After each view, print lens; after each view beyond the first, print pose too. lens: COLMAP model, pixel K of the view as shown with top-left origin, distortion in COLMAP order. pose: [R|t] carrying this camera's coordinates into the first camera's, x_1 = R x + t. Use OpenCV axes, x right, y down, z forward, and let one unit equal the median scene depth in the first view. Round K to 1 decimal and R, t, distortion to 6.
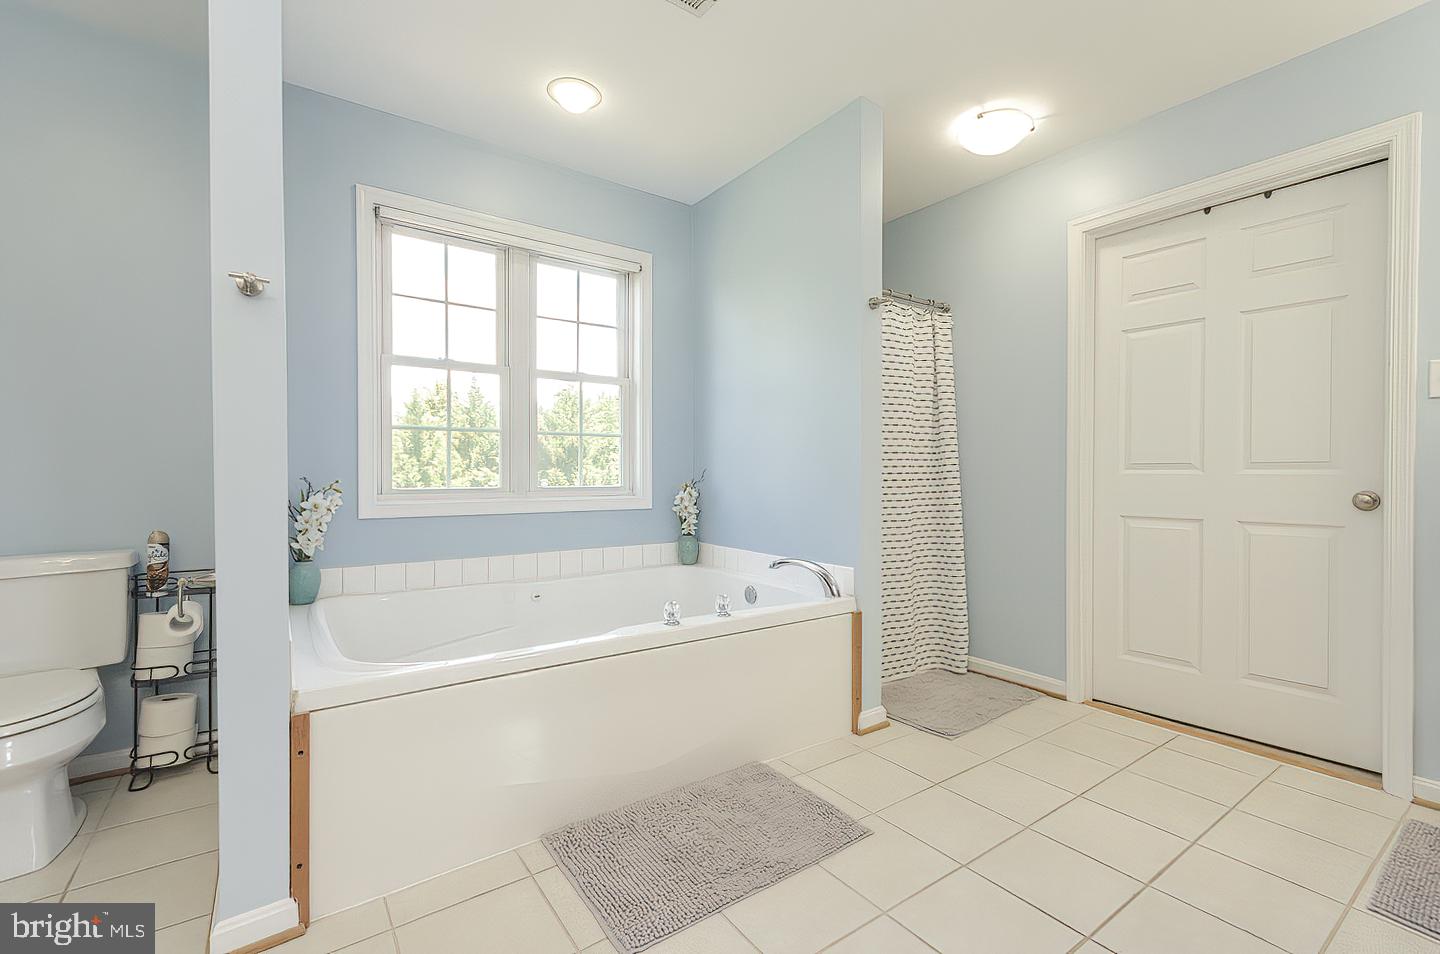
lens RADIAL K [[637.6, 0, 717.2], [0, 637.6, 476.3], [0, 0, 1]] dist [0.006571, 0.000752]
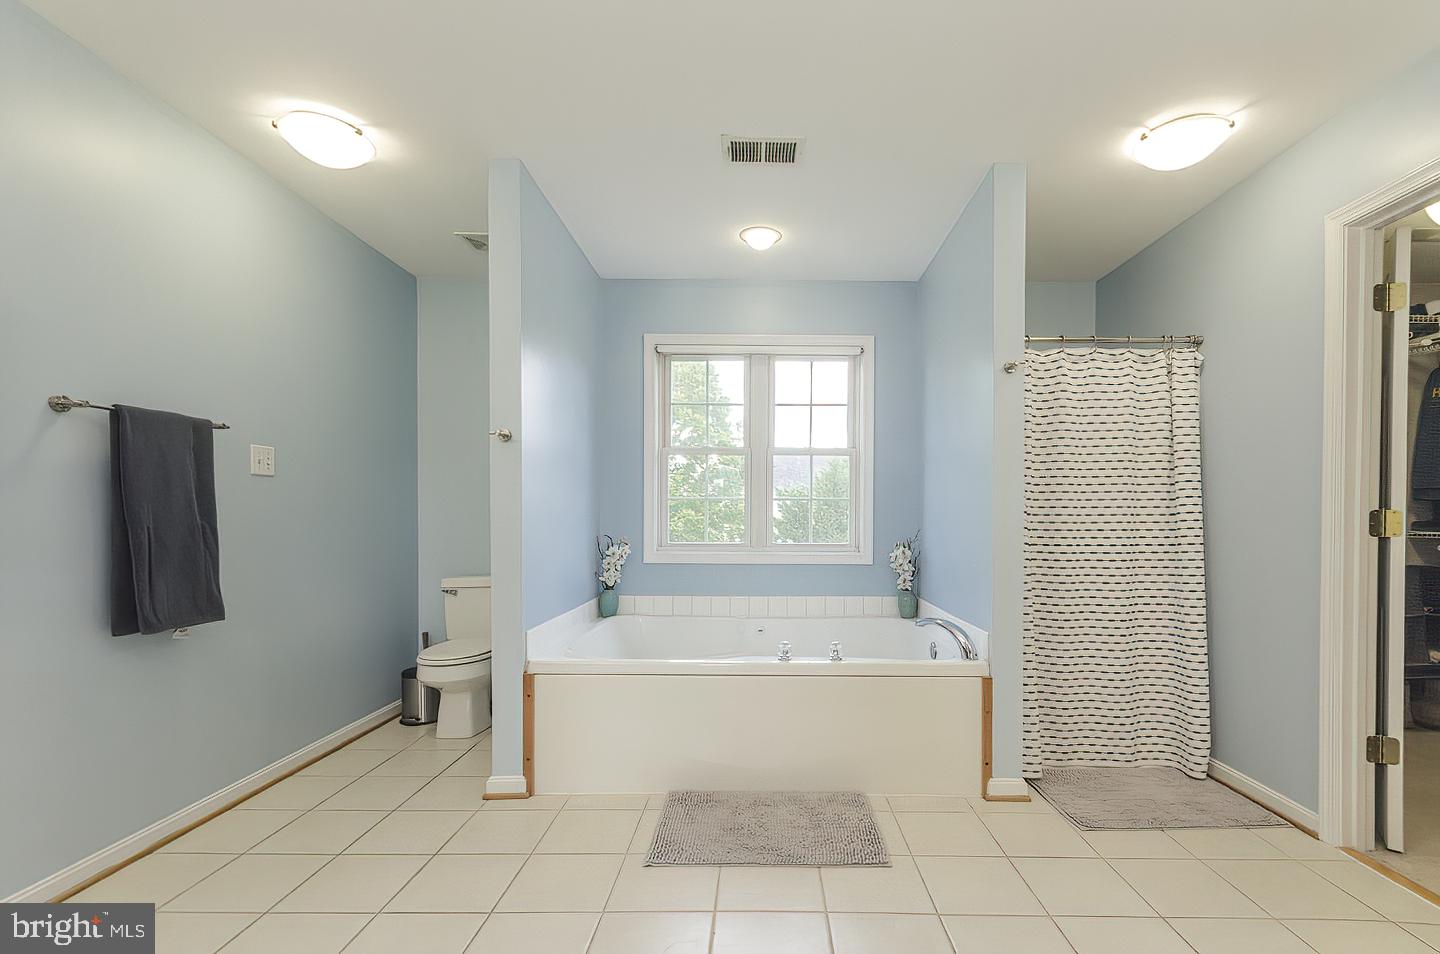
lens RADIAL K [[637.6, 0, 740.9], [0, 637.6, 521.6], [0, 0, 1]] dist [0.006571, 0.000752]
pose [[0.803943, 0.004037, -0.594693, 0.445922], [-0.006303, 0.999979, -0.001733, -0.024575], [0.594674, 0.005141, 0.803951, -0.035074]]
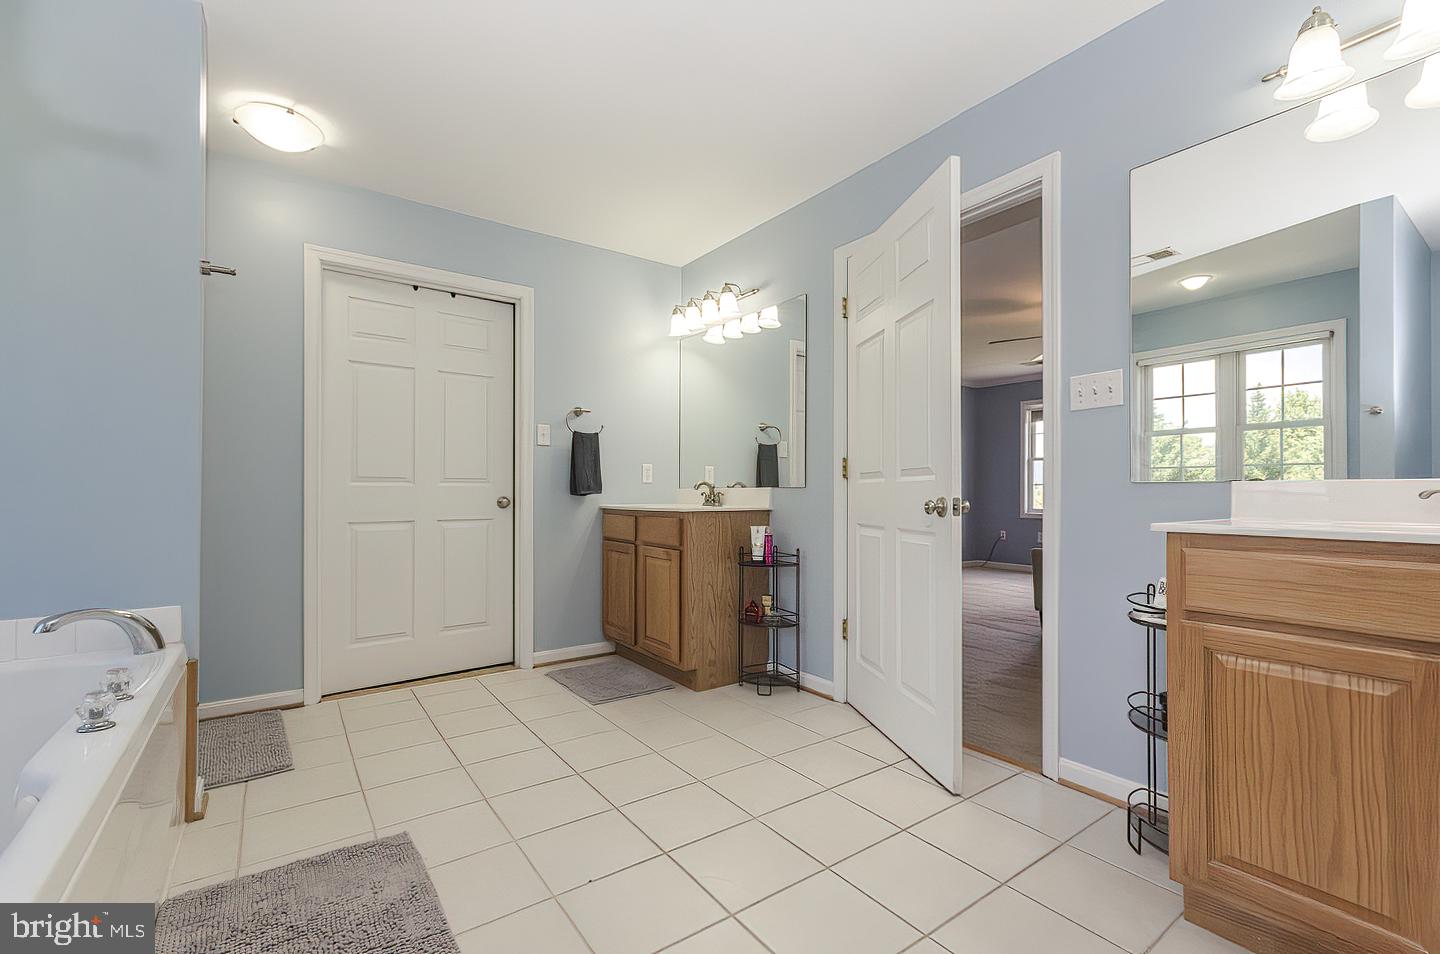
lens RADIAL K [[637.6, 0, 770.1], [0, 637.6, 483.2], [0, 0, 1]] dist [0.006571, 0.000752]
pose [[-0.050746, 0.011557, 0.998645, -0.526820], [0.006663, 0.999915, -0.011233, 0.009231], [-0.998689, 0.006084, -0.050819, 0.302220]]
